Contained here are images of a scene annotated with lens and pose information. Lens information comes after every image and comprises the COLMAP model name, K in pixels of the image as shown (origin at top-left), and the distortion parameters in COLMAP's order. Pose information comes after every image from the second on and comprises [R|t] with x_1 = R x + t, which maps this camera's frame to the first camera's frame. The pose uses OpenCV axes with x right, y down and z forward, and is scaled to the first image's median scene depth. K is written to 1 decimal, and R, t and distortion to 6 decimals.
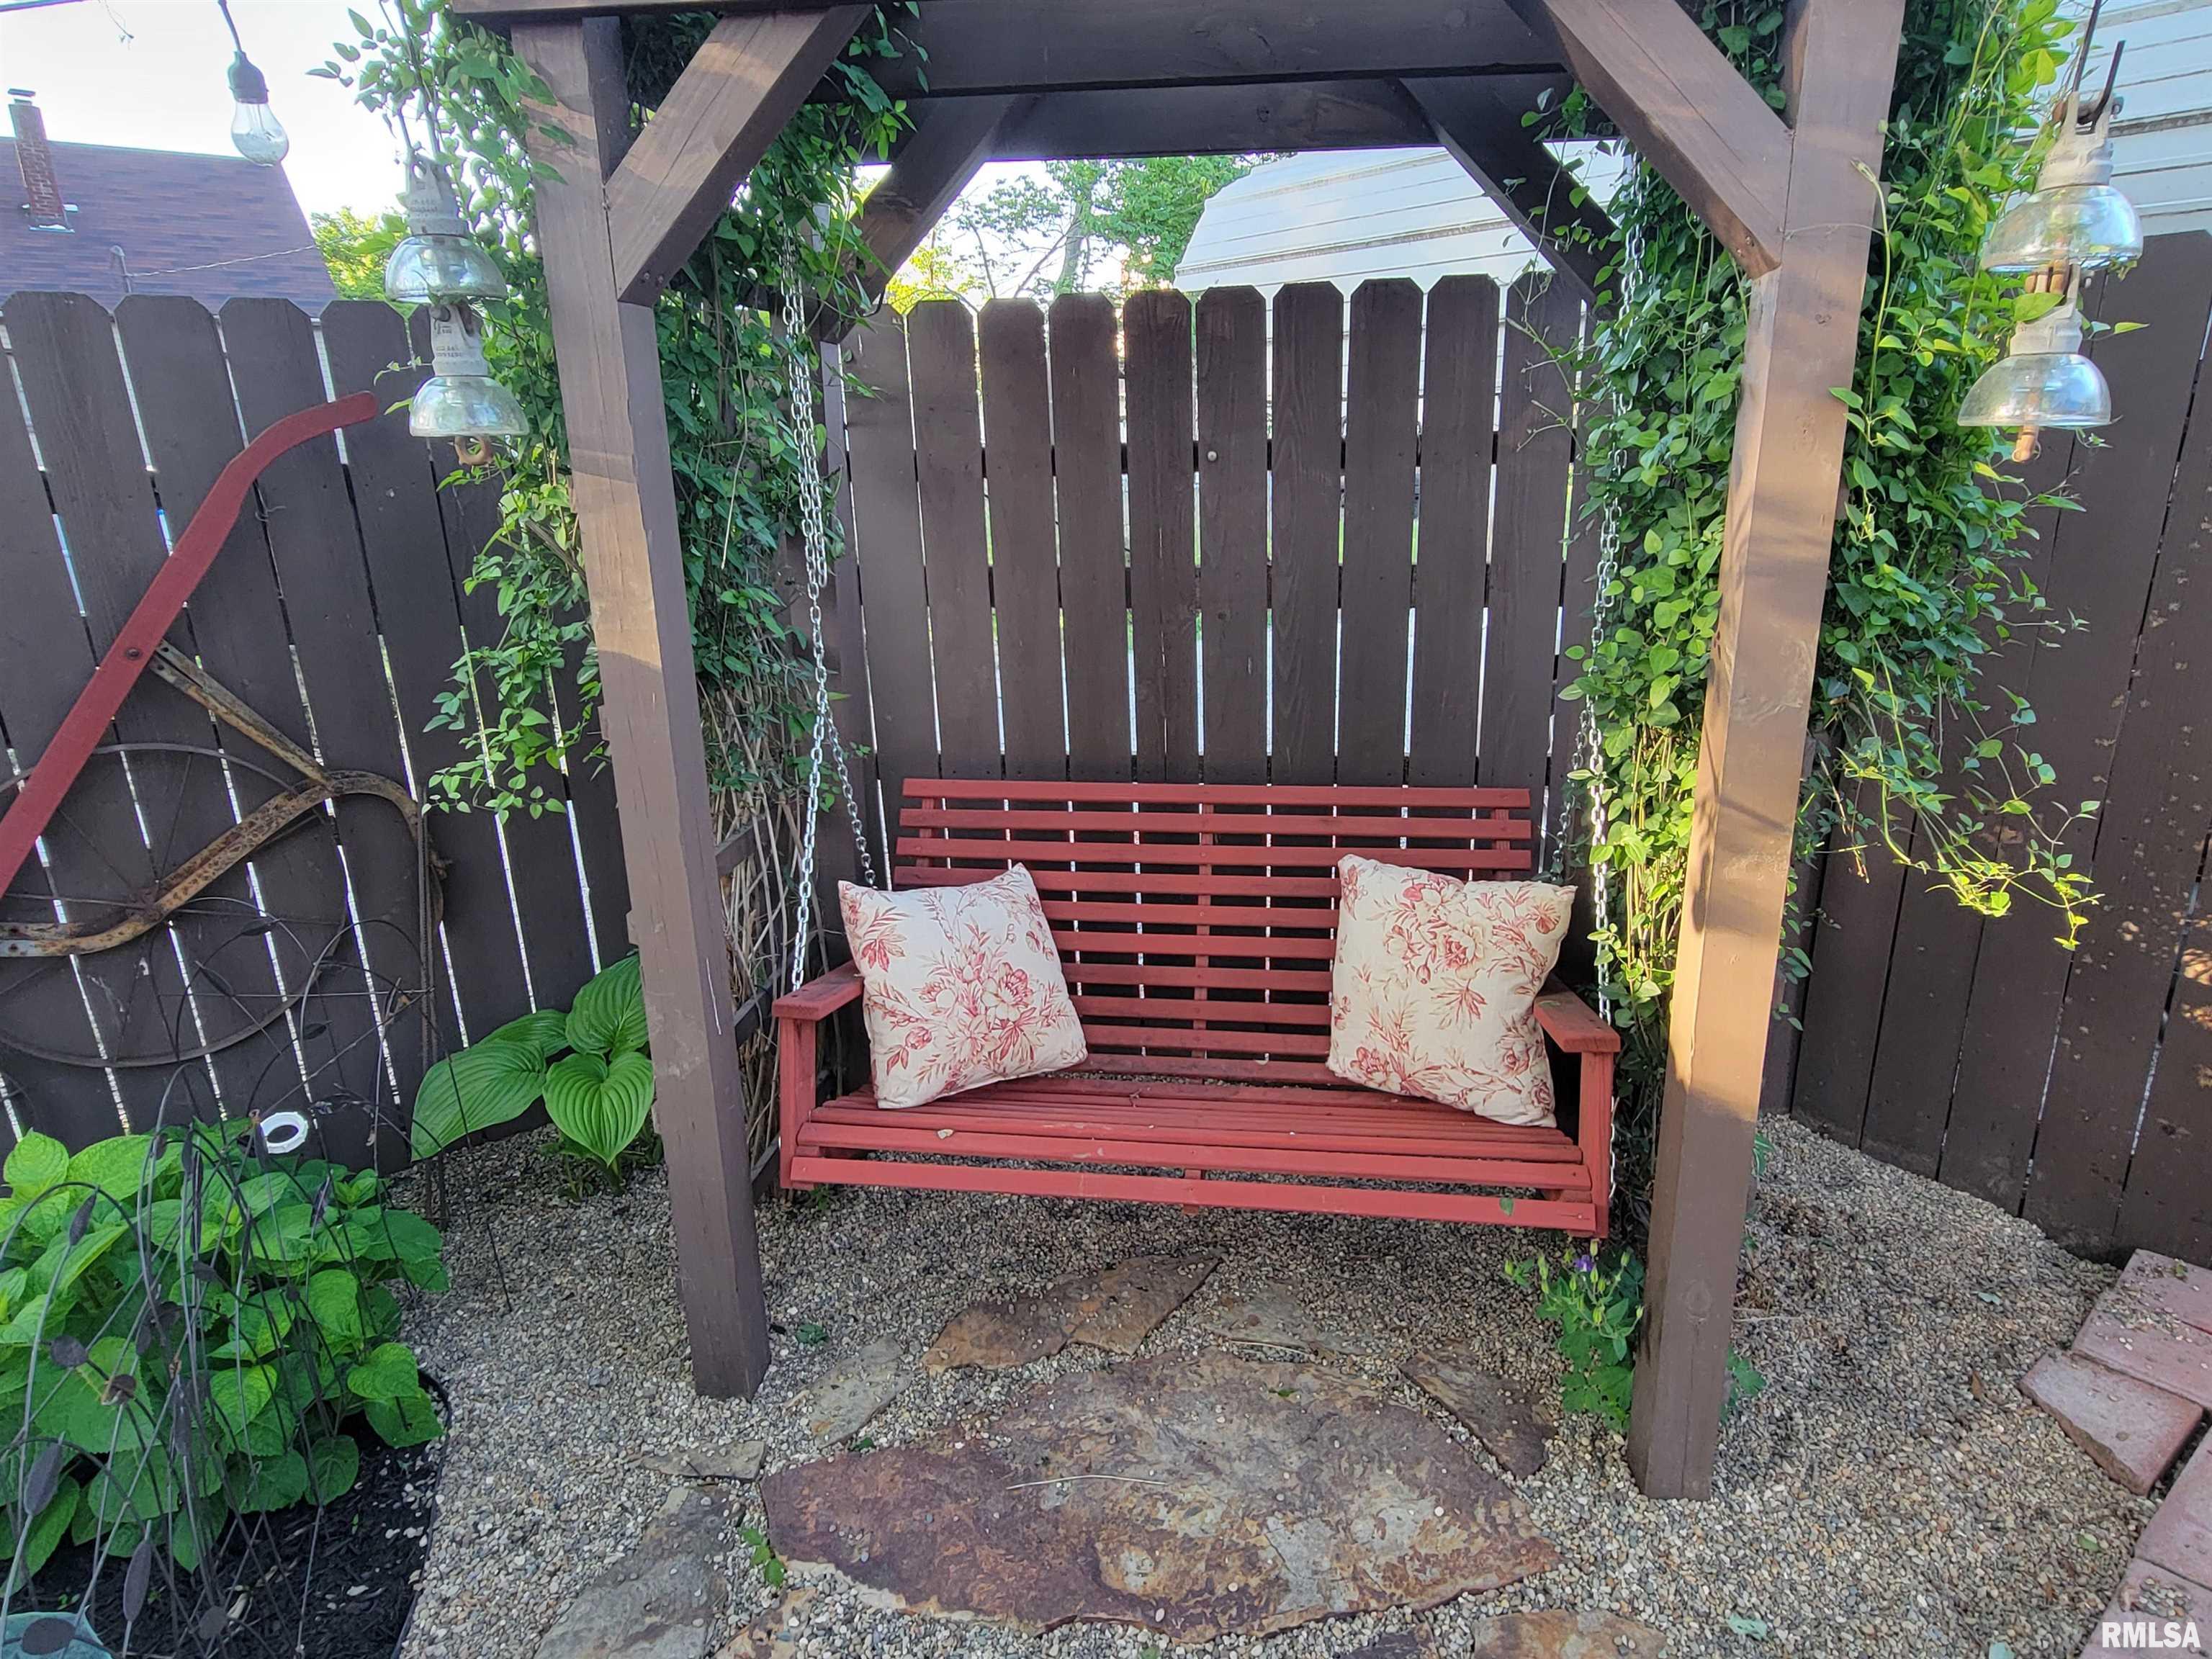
lens RADIAL K [[1258.5, 0, 1104.9], [0, 1258.5, 825.1], [0, 0, 1]] dist [-0.004440, 0.002470]
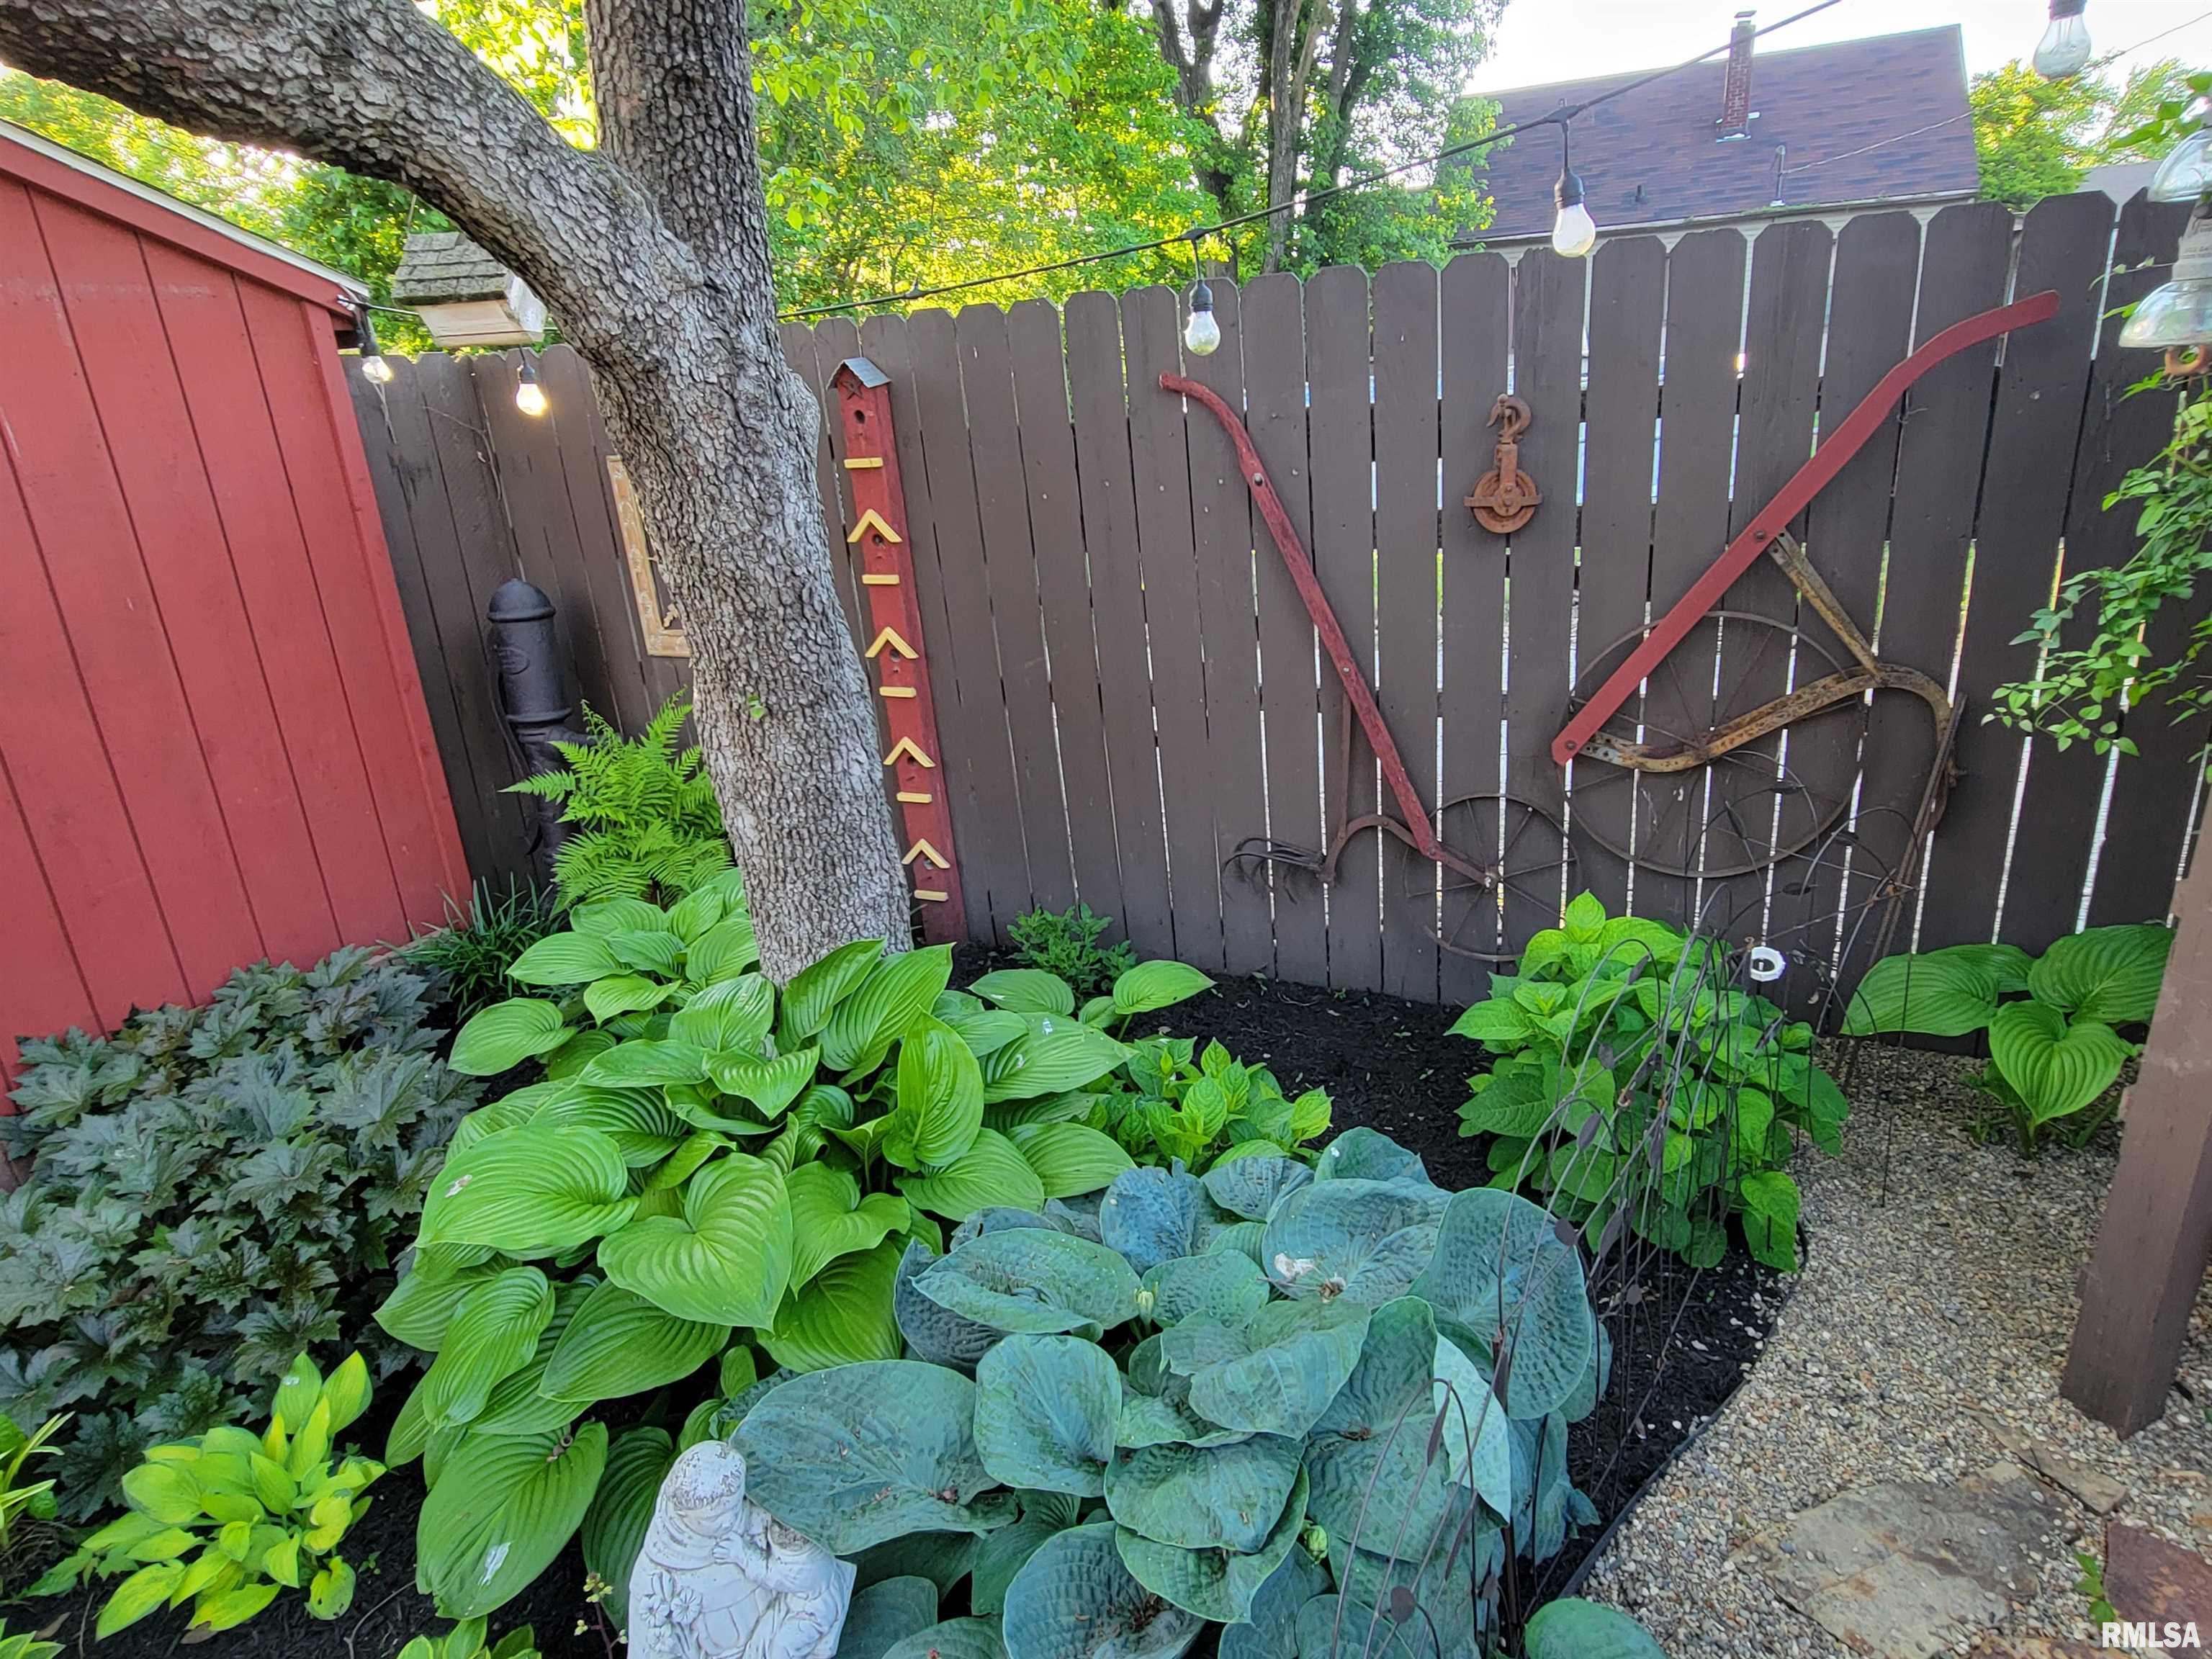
lens RADIAL K [[1258.5, 0, 1112.7], [0, 1258.5, 821.5], [0, 0, 1]] dist [-0.004440, 0.002470]
pose [[0.490728, 0.283099, -0.824039, -0.022825], [-0.210880, 0.956217, 0.202926, 0.007694], [0.845408, 0.074191, 0.528942, -0.117321]]
